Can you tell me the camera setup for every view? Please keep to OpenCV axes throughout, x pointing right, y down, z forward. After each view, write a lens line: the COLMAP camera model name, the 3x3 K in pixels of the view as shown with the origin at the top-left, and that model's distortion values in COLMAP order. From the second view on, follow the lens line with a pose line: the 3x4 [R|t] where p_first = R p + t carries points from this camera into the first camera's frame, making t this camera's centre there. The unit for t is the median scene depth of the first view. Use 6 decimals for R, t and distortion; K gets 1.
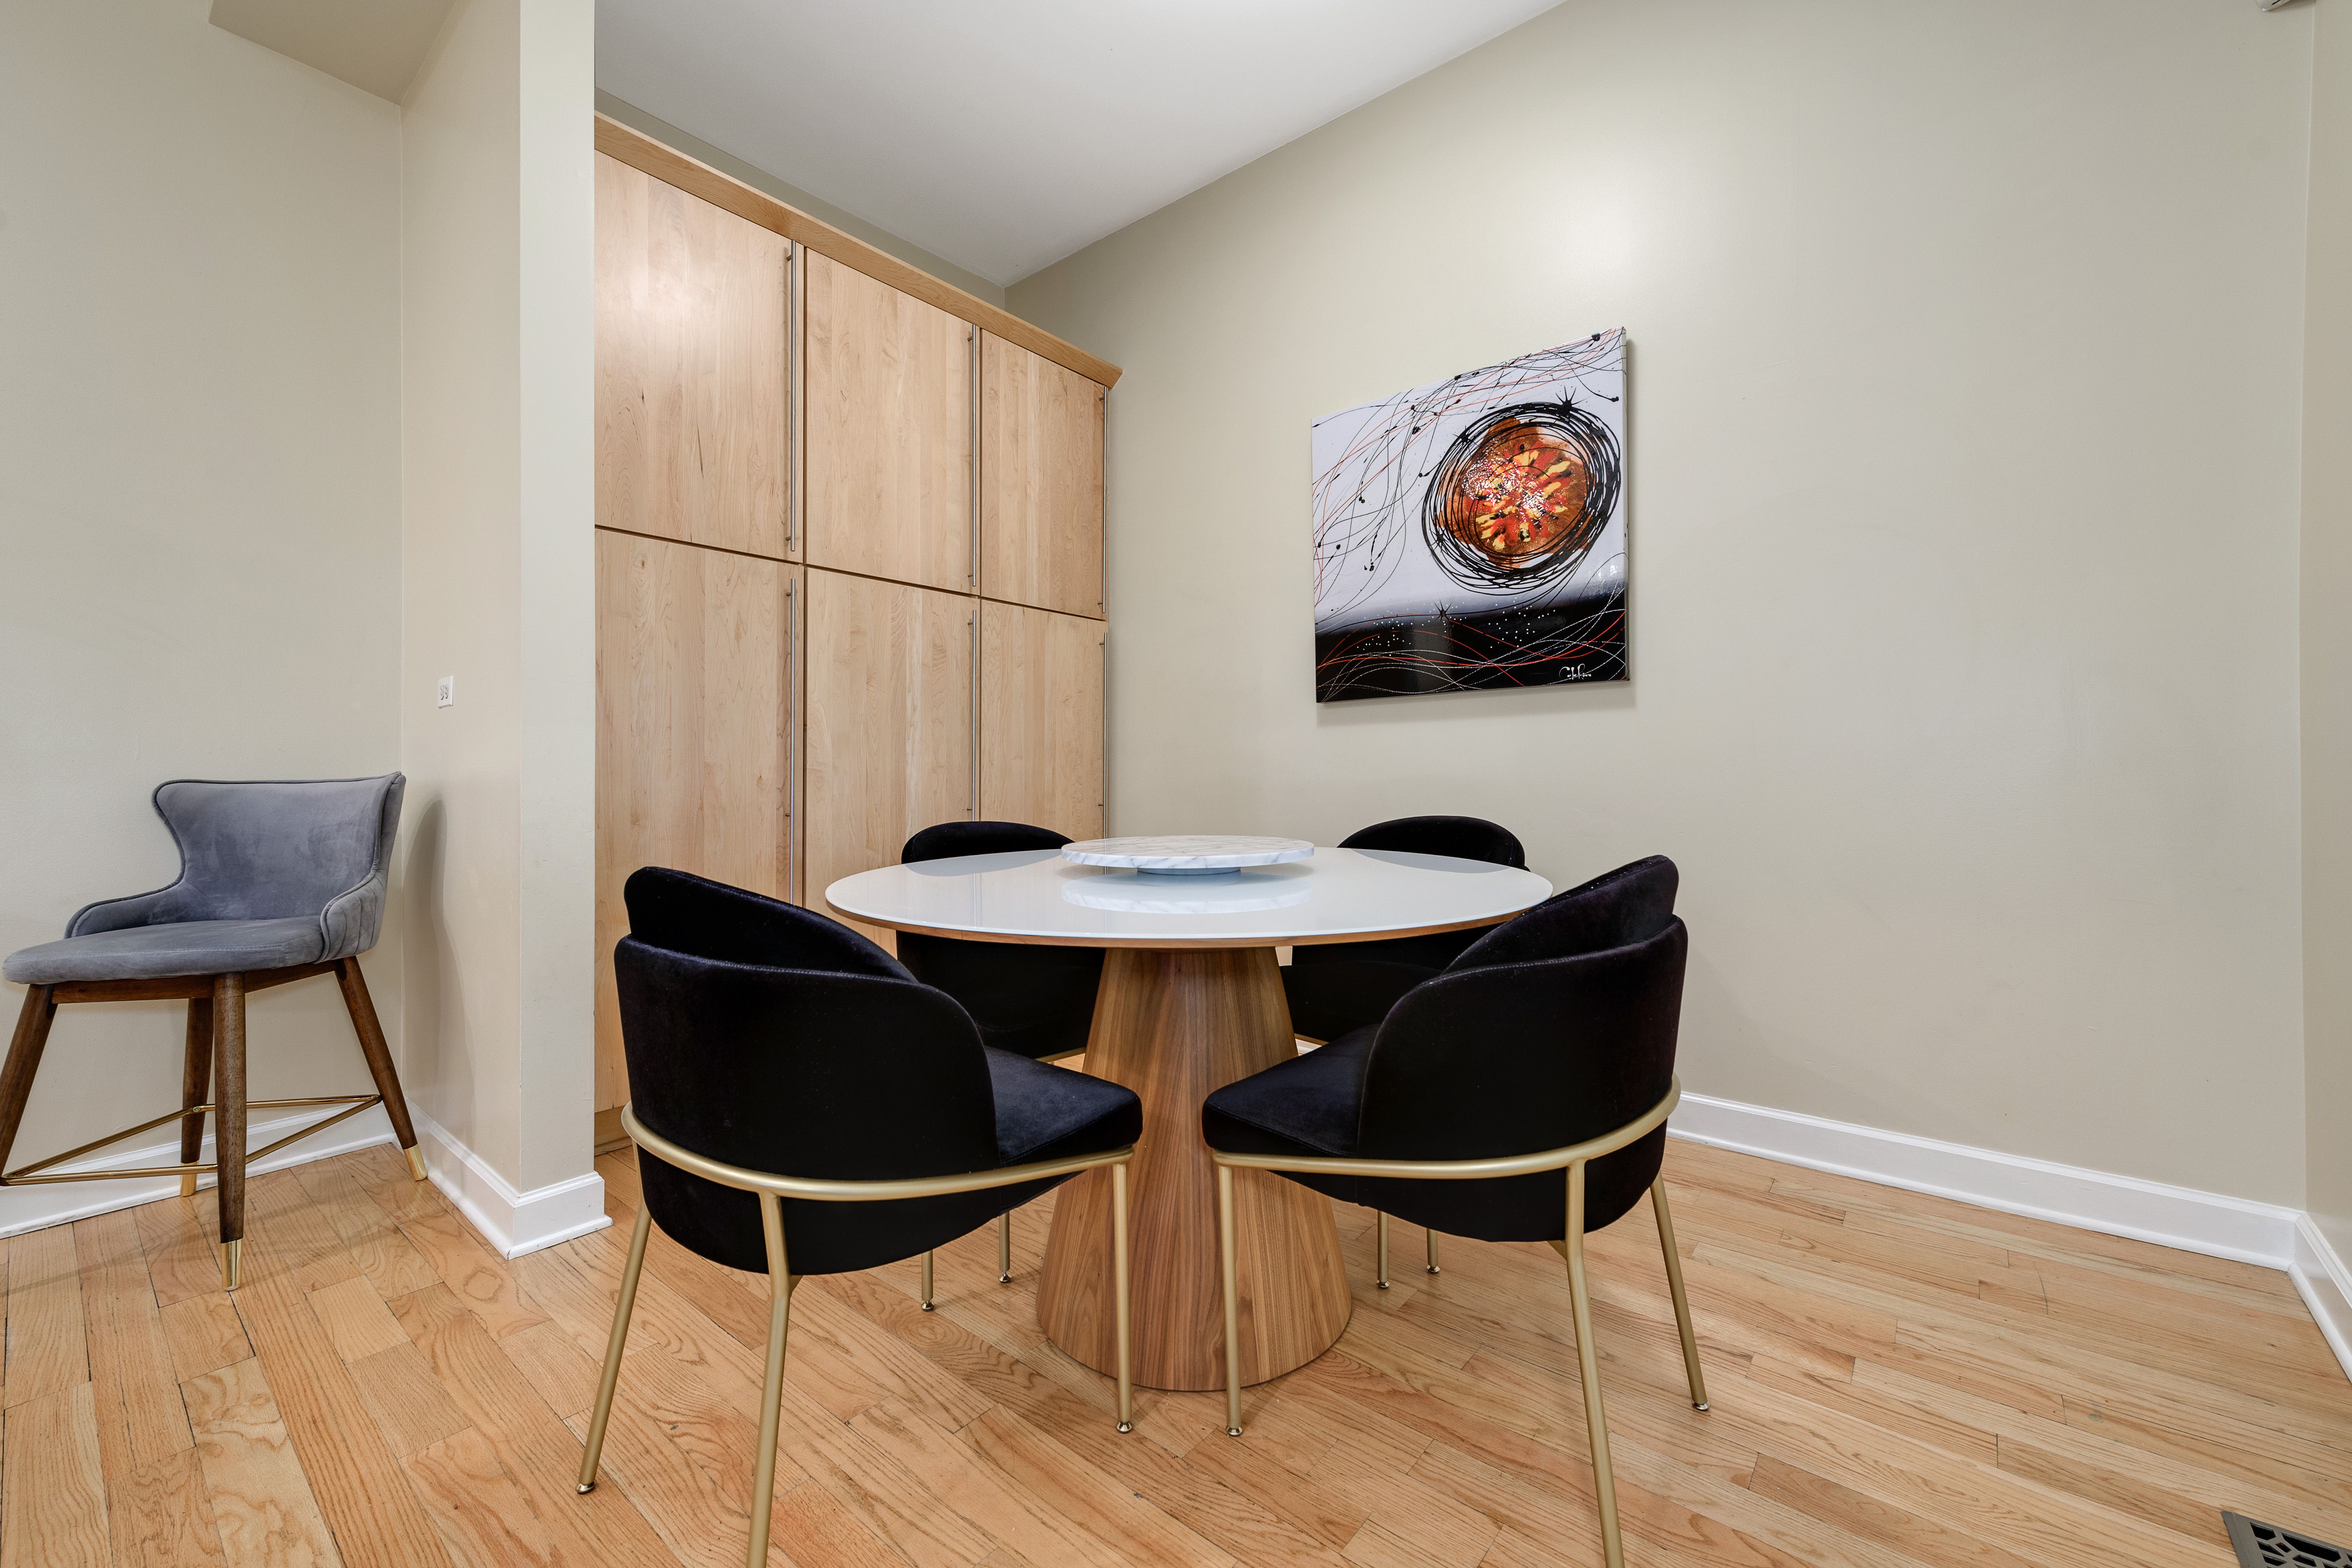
lens RADIAL K [[925.1, 0, 1168.2], [0, 925.1, 779.8], [0, 0, 1]] dist [0.003740, 0.000260]
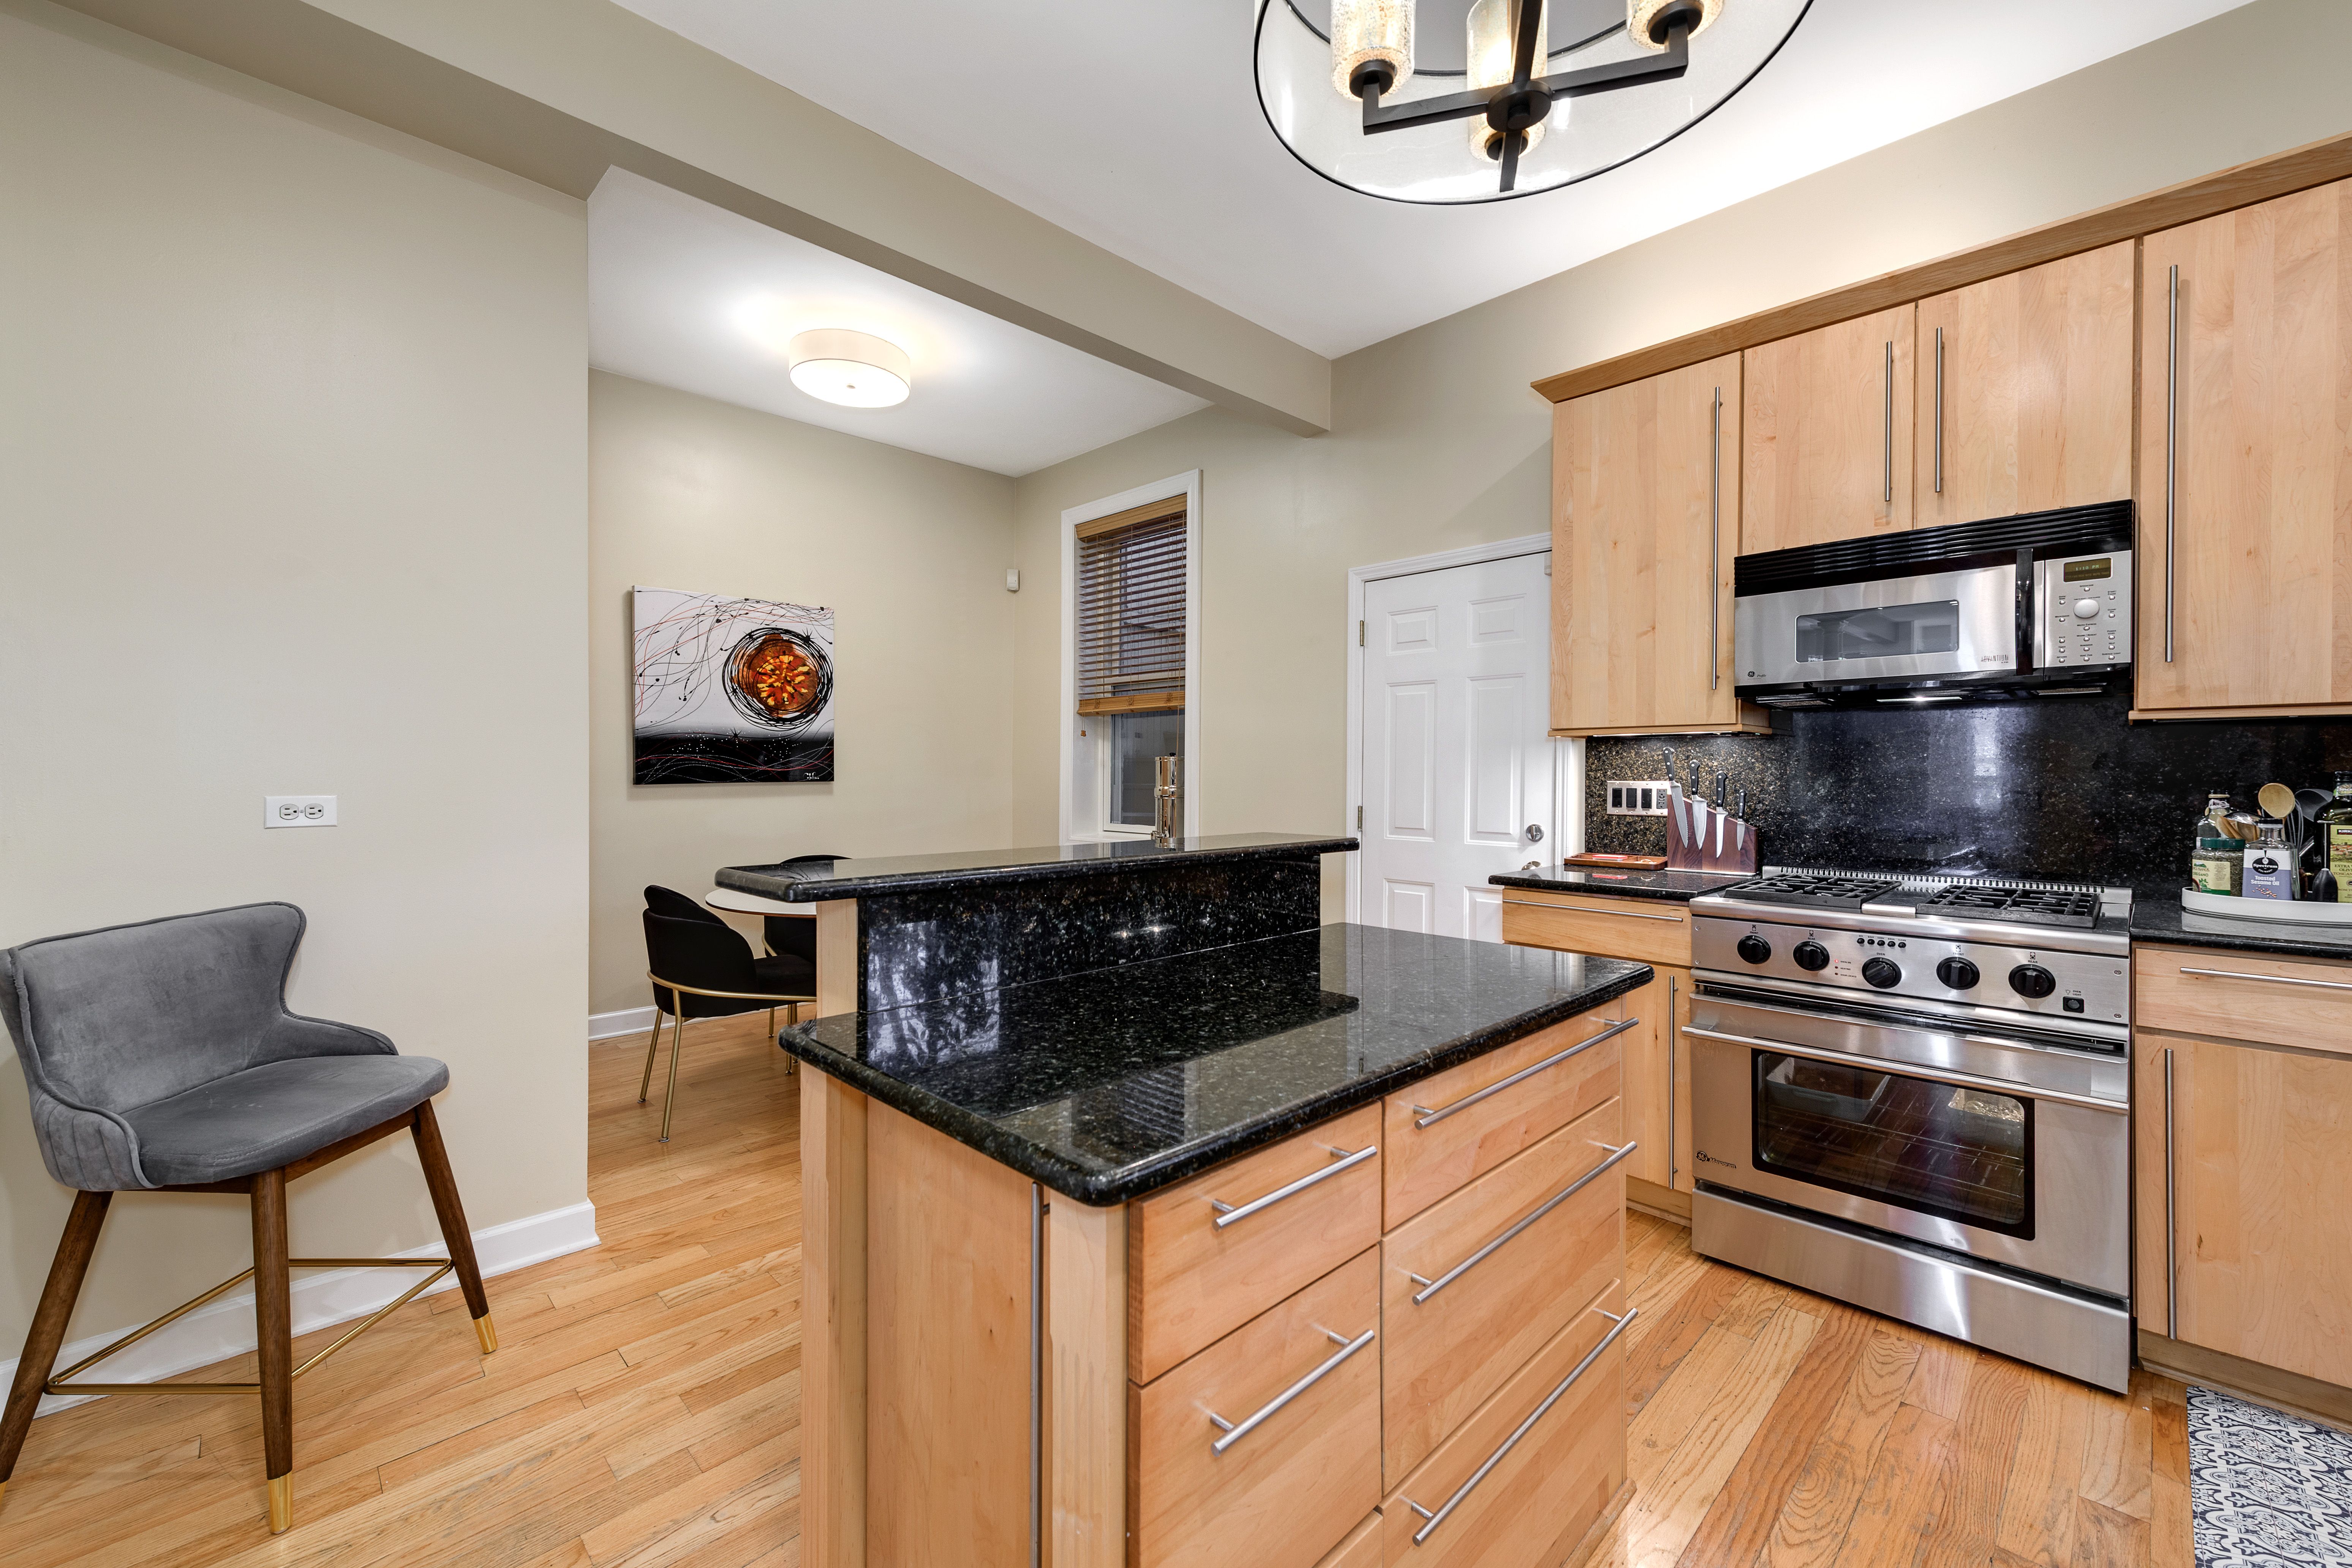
lens RADIAL K [[925.1, 0, 1158.0], [0, 925.1, 765.3], [0, 0, 1]] dist [0.003740, 0.000260]
pose [[0.089022, 0.001132, 0.996029, -1.694544], [0.007738, 0.999968, -0.001828, -0.153117], [-0.996000, 0.007870, 0.089010, 0.119978]]
